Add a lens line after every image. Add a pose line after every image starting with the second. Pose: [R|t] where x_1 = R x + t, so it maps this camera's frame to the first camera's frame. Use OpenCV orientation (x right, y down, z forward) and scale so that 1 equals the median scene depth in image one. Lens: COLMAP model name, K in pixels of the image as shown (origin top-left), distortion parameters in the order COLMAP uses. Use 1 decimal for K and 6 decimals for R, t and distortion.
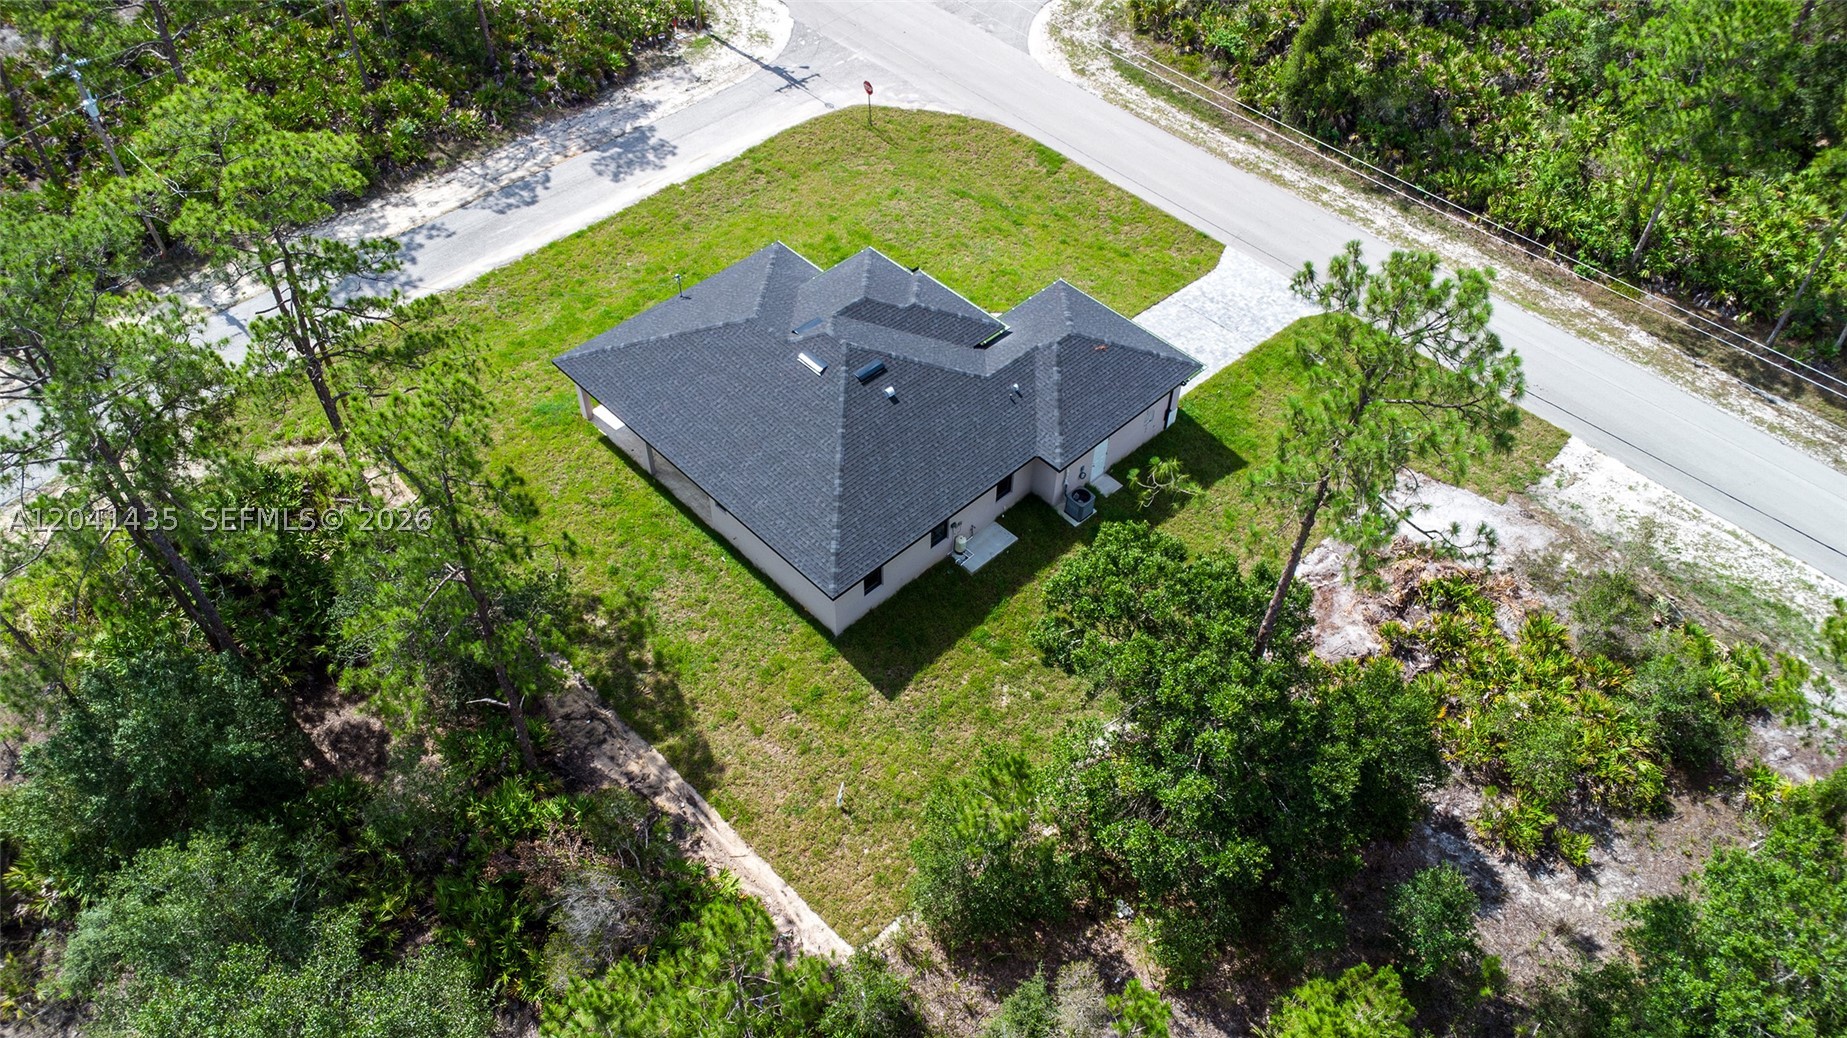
lens RADIAL K [[1343.8, 0, 914.4], [0, 1343.8, 519.5], [0, 0, 1]] dist [0.013558, -0.013145]
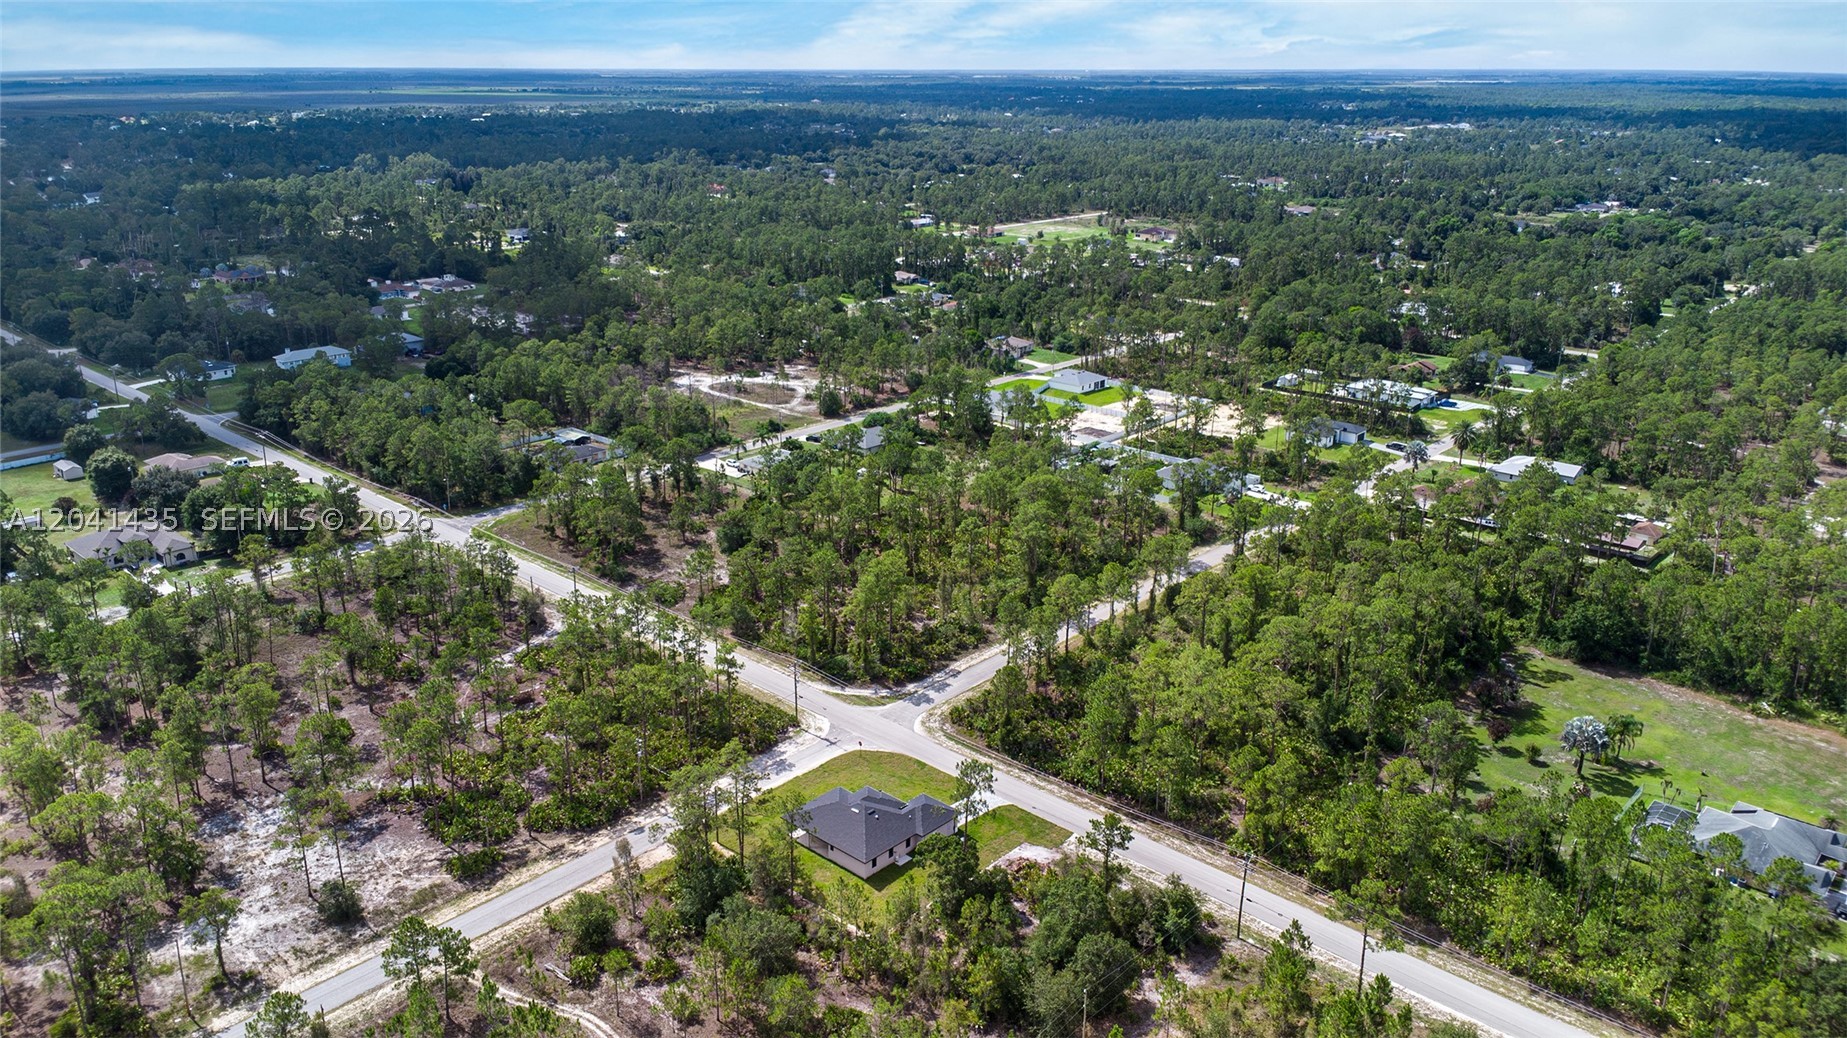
lens RADIAL K [[1343.8, 0, 928.0], [0, 1343.8, 516.8], [0, 0, 1]] dist [0.013558, -0.013145]
pose [[0.997221, -0.017953, 0.072302, -0.093249], [0.050347, 0.877759, -0.476450, 0.687504], [-0.054910, 0.478766, 0.876224, -1.923006]]
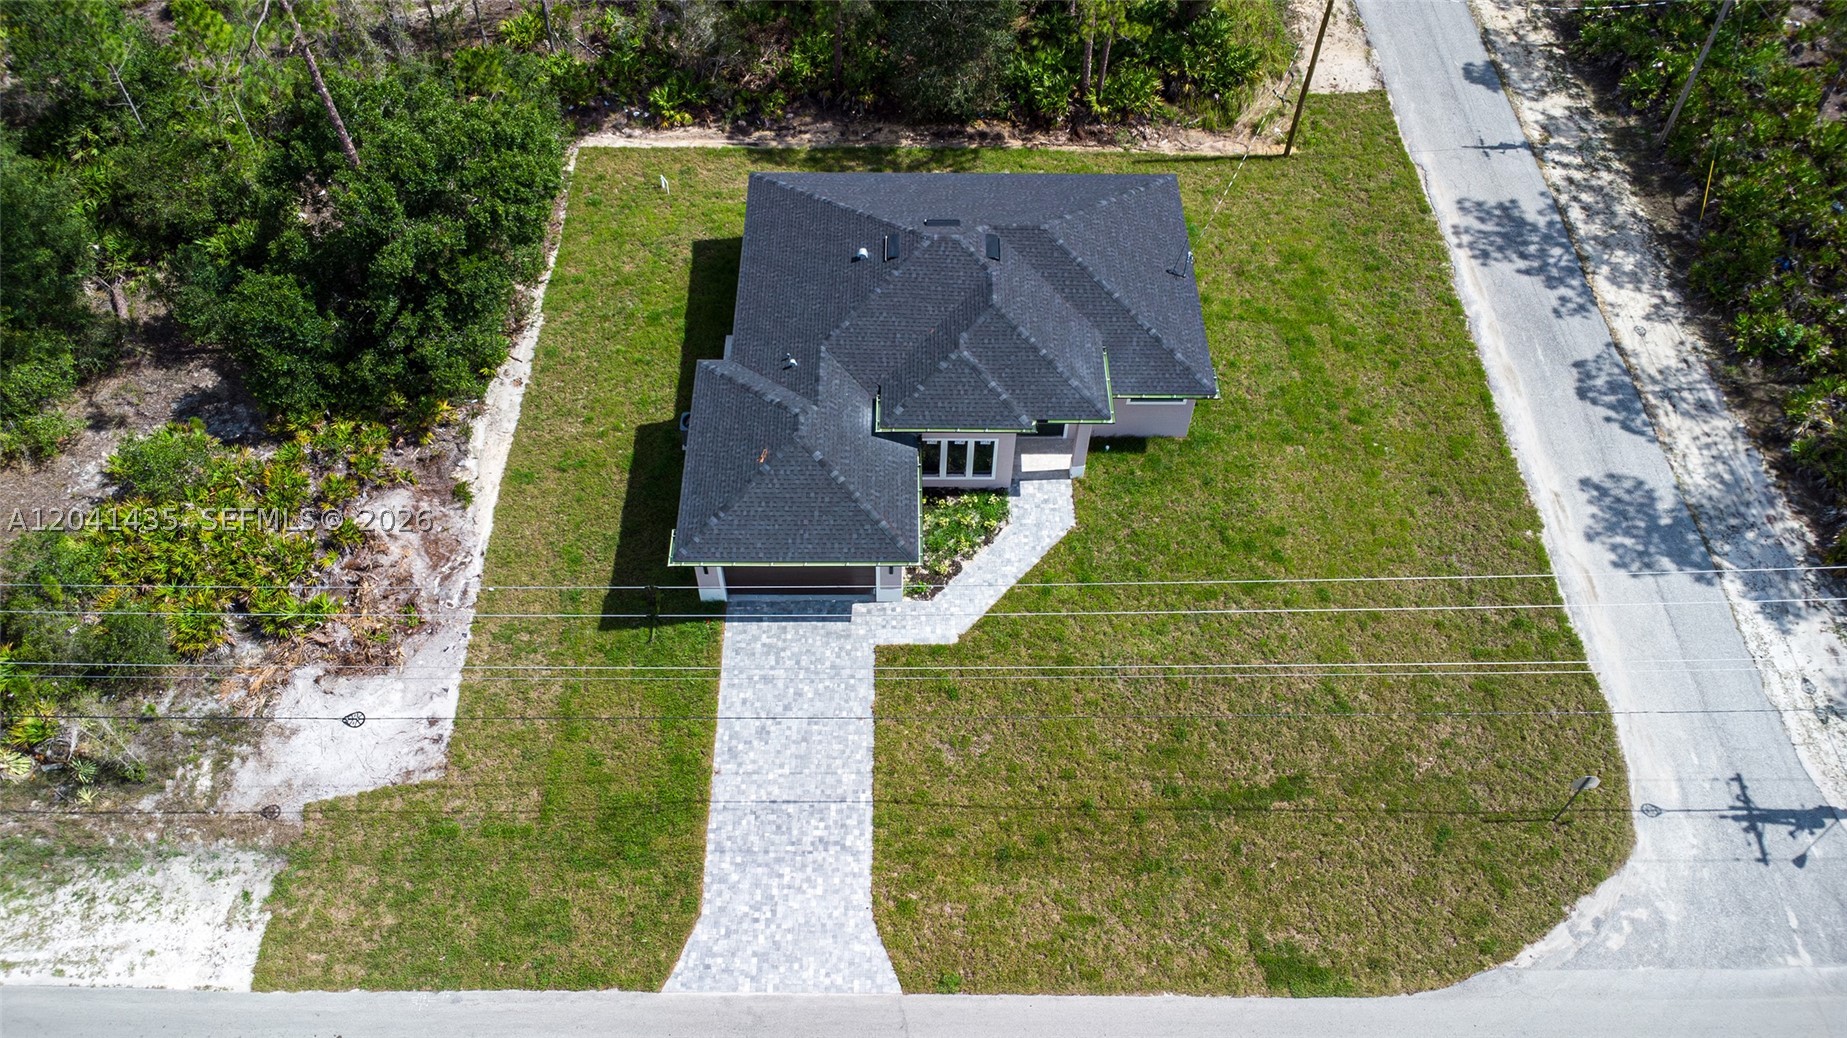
lens RADIAL K [[1343.8, 0, 920.3], [0, 1343.8, 517.6], [0, 0, 1]] dist [0.013558, -0.013145]
pose [[-0.685375, 0.571904, -0.450762, 0.351816], [-0.547818, 0.002874, 0.836593, -0.656165], [0.479746, 0.820315, 0.311330, 0.625115]]
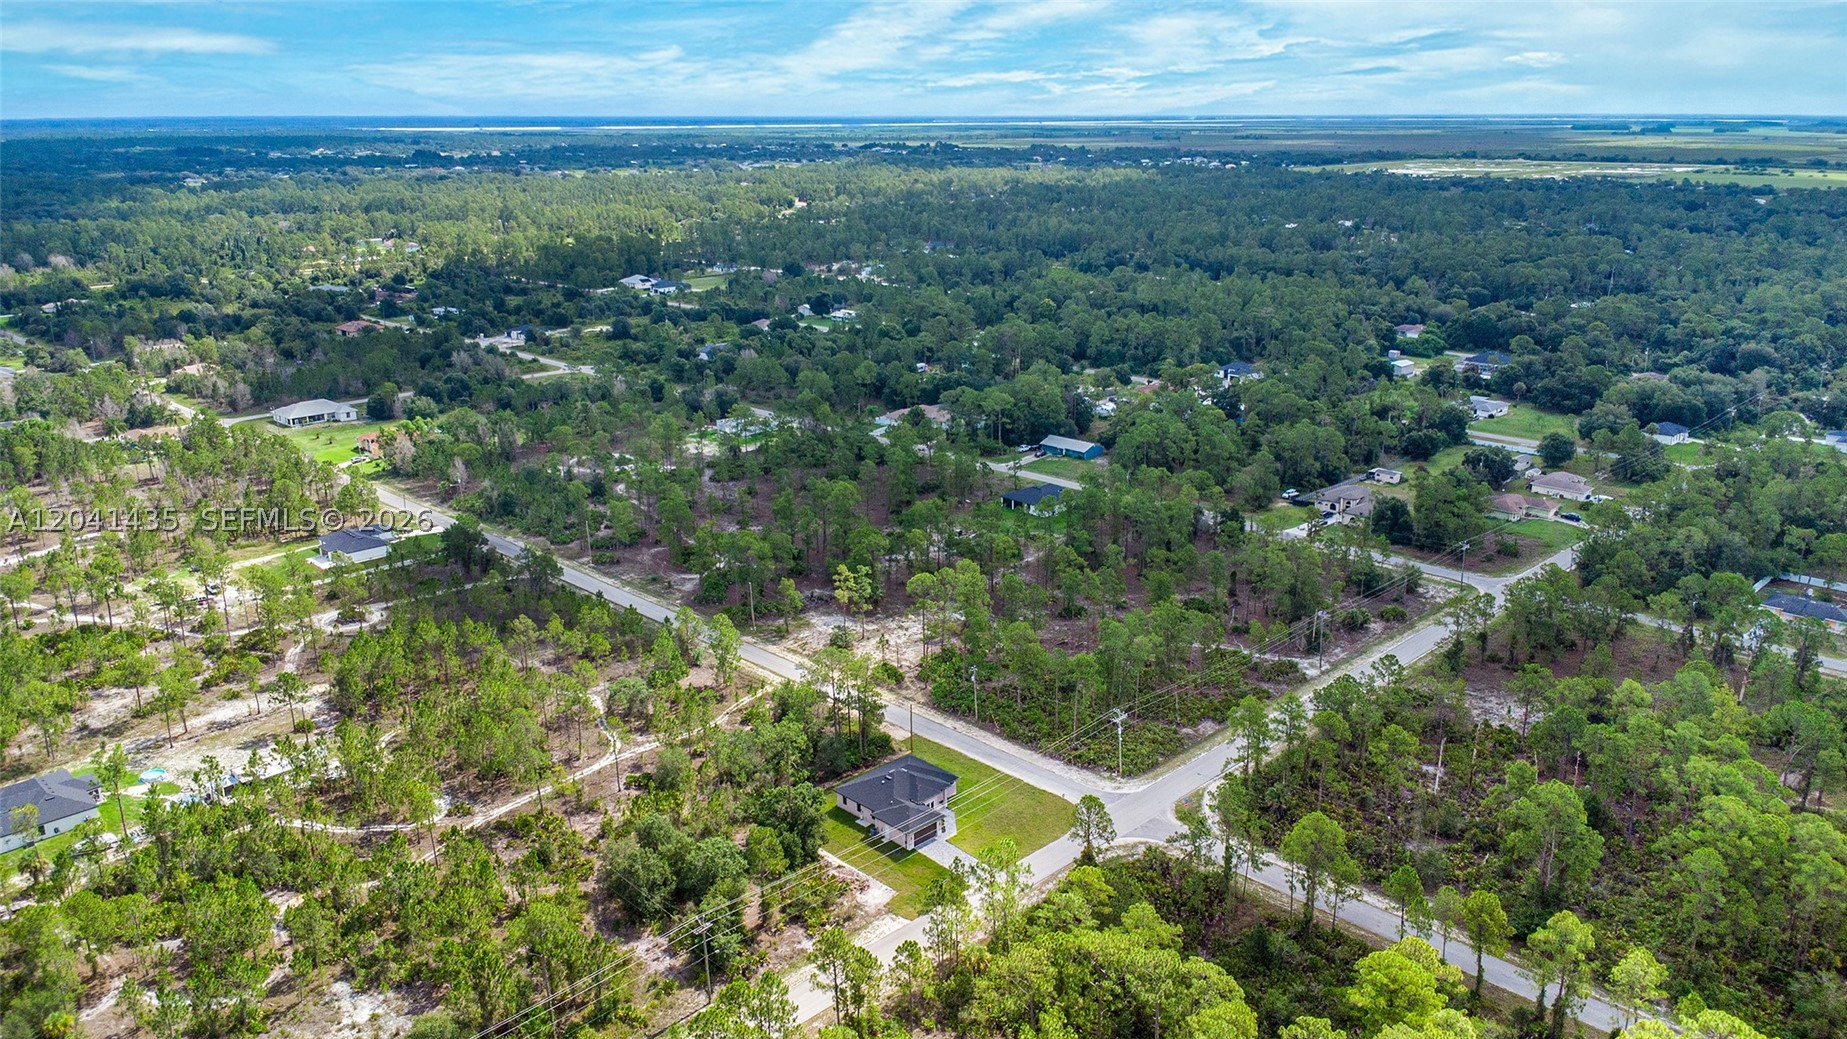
lens RADIAL K [[1343.8, 0, 921.3], [0, 1343.8, 518.8], [0, 0, 1]] dist [0.013558, -0.013145]
pose [[-0.009002, 0.299025, -0.954203, 2.619098], [-0.708532, 0.671453, 0.217102, -1.142870], [0.705622, 0.678037, 0.205825, -0.215778]]
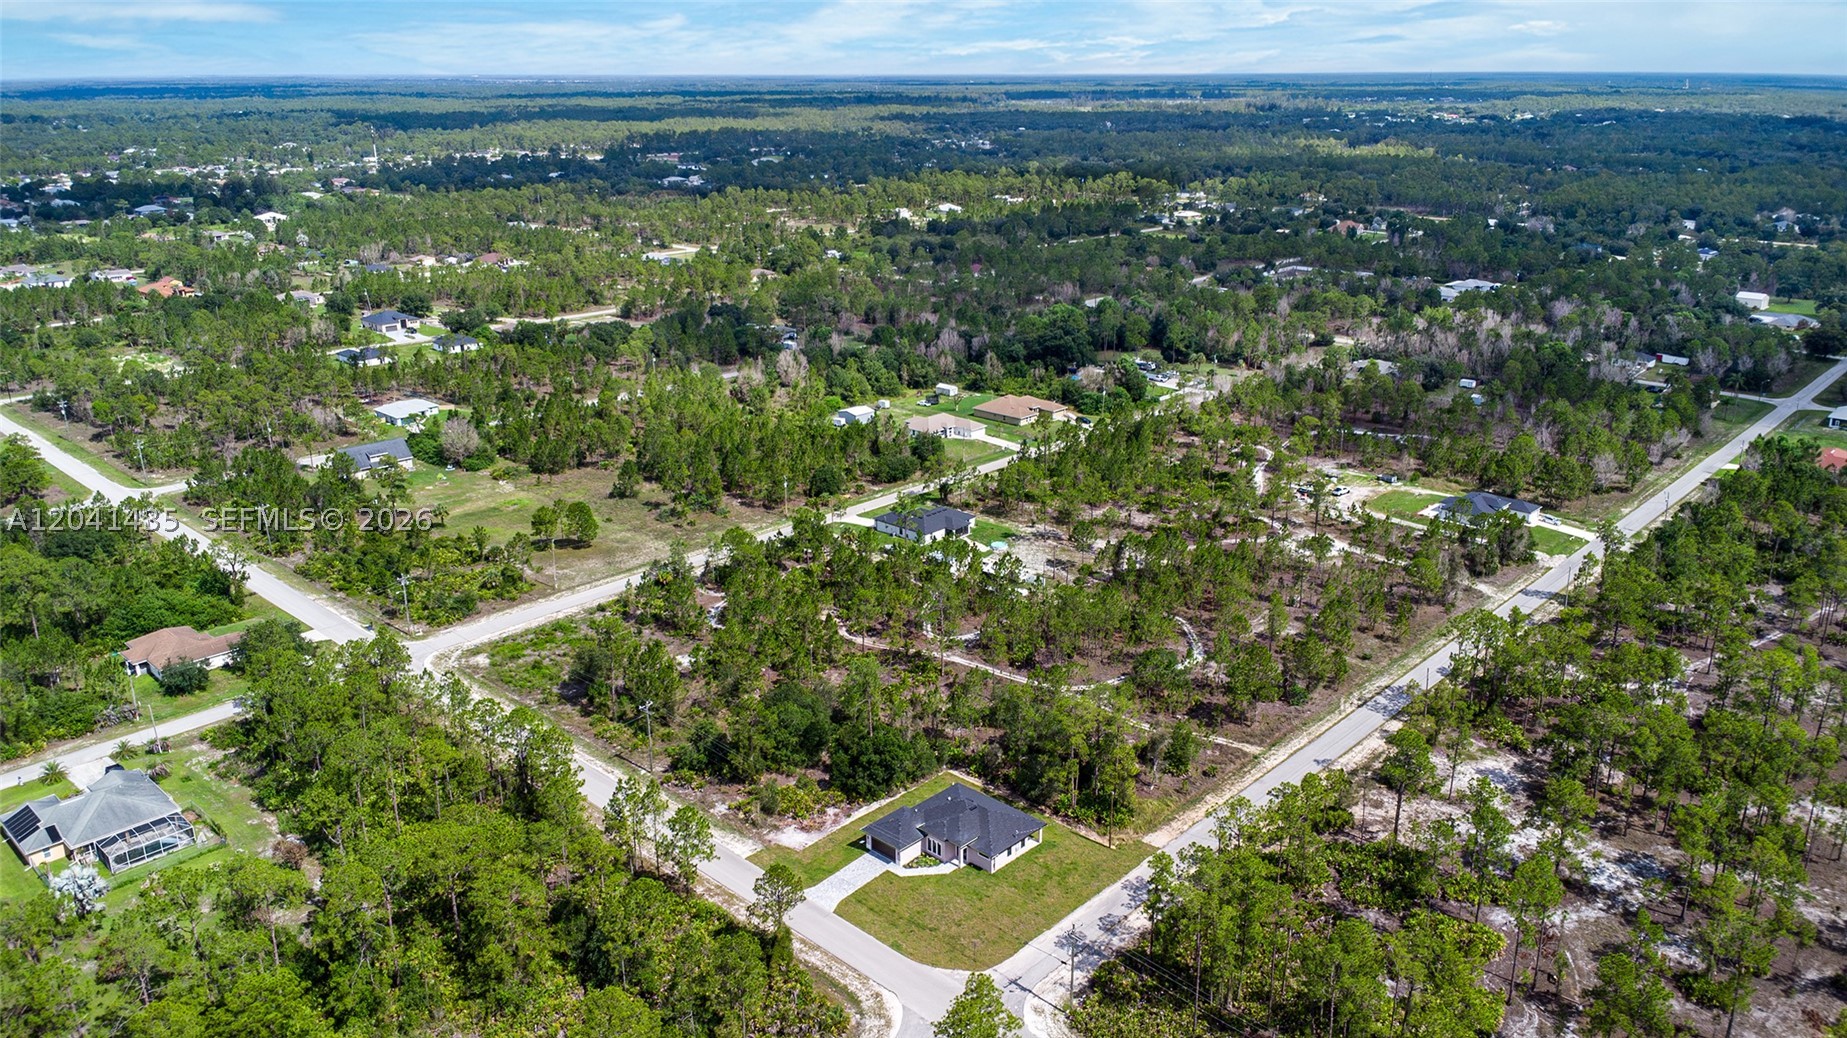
lens RADIAL K [[1343.8, 0, 929.3], [0, 1343.8, 521.2], [0, 0, 1]] dist [0.013558, -0.013145]
pose [[-0.998964, 0.014147, -0.043247, 0.138345], [-0.033575, 0.412305, 0.910427, -2.800737], [0.030711, 0.910936, -0.411403, 1.325386]]
